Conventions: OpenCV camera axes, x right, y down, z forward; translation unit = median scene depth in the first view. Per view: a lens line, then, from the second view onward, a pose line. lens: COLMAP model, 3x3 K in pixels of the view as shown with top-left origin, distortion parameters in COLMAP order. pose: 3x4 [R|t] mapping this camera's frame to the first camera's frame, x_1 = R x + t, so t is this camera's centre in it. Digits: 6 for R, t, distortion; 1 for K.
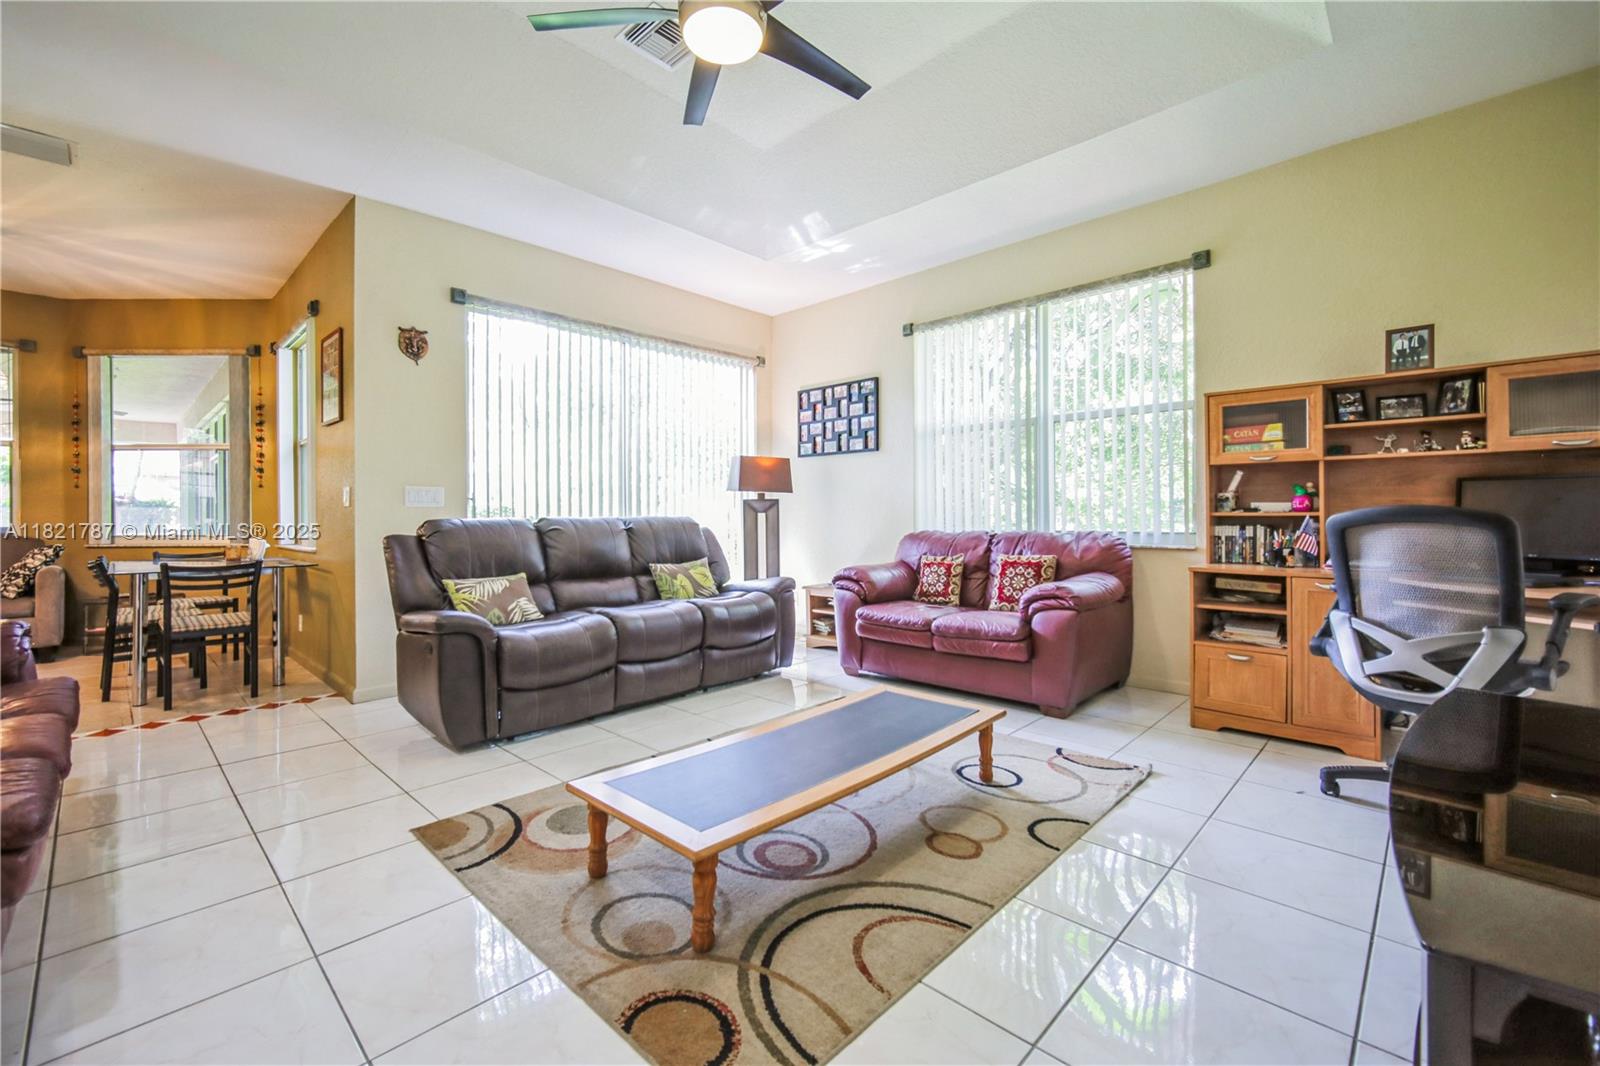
lens RADIAL K [[679.7, 0, 802.2], [0, 679.7, 509.3], [0, 0, 1]] dist [0.000567, 0.000654]
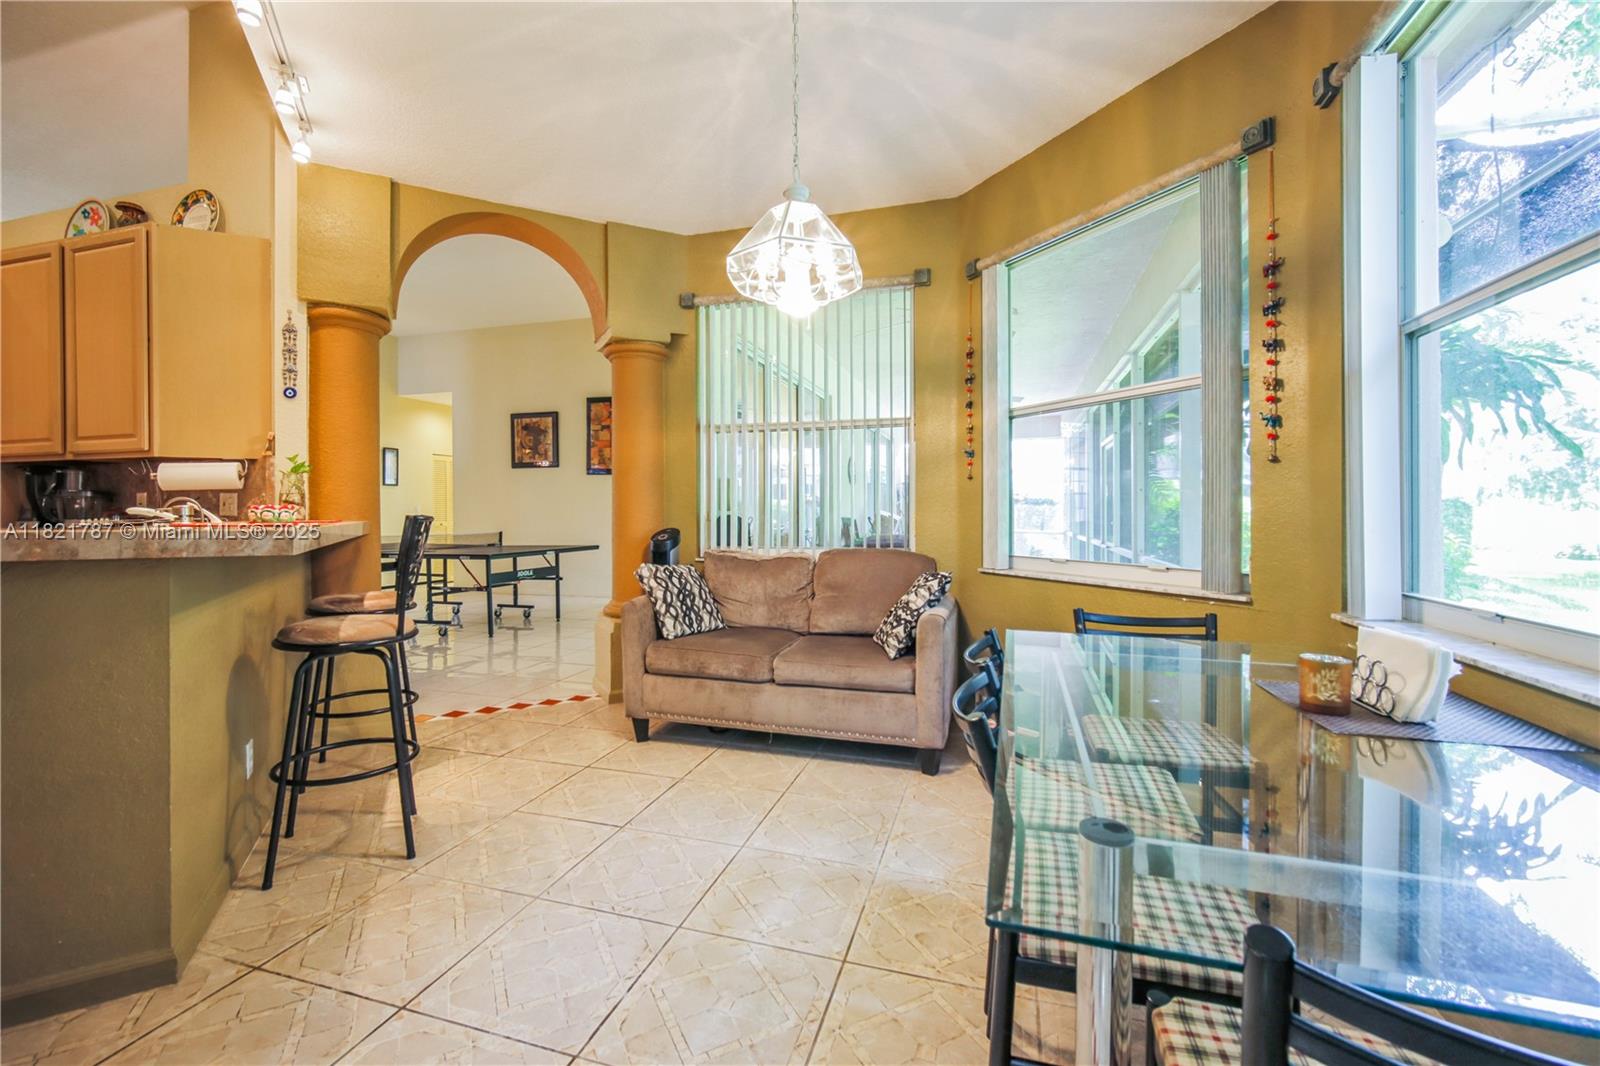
lens RADIAL K [[671.0, 0, 802.6], [0, 671.0, 526.8], [0, 0, 1]] dist [0.000387, 0.000328]
pose [[0.458027, 0.024610, -0.888598, -0.570426], [0.006072, 0.999507, 0.030811, -0.007885], [0.888918, -0.019508, 0.457652, 0.564954]]
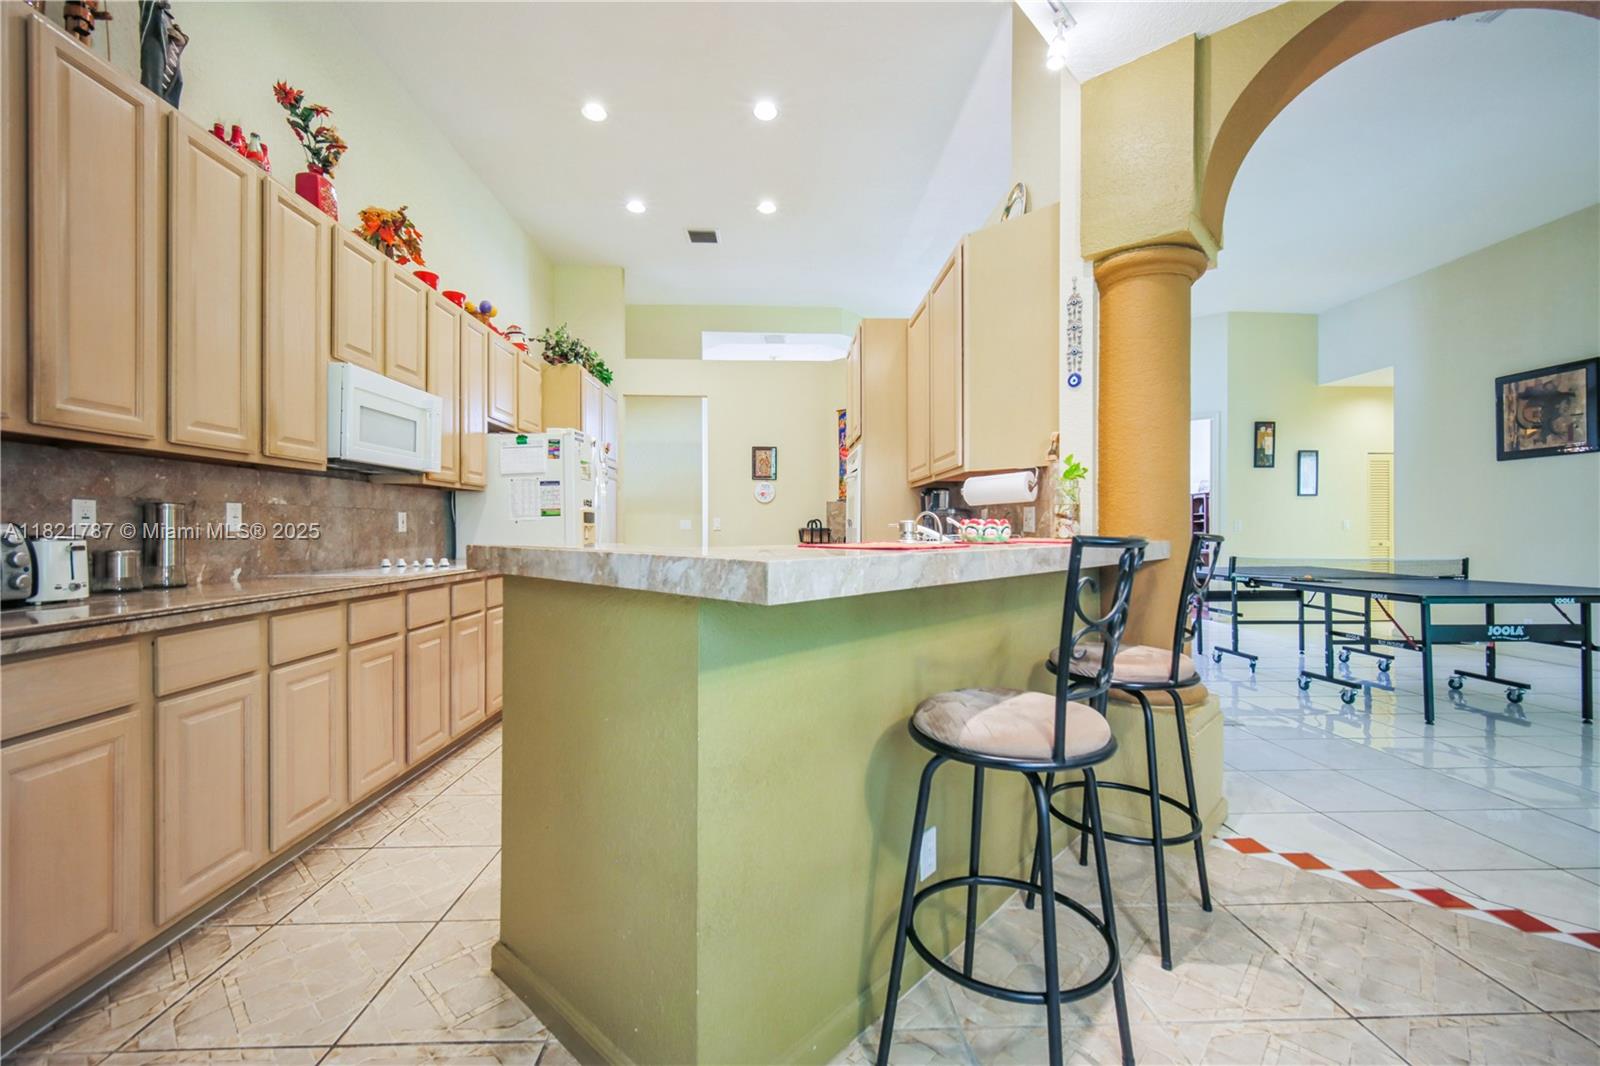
lens RADIAL K [[671.0, 0, 802.6], [0, 671.0, 526.8], [0, 0, 1]] dist [0.000387, 0.000328]
pose [[-0.689418, 0.003924, -0.724353, -0.680033], [0.008817, 0.999957, -0.002976, -0.007378], [0.724310, -0.008438, -0.689422, 0.590185]]
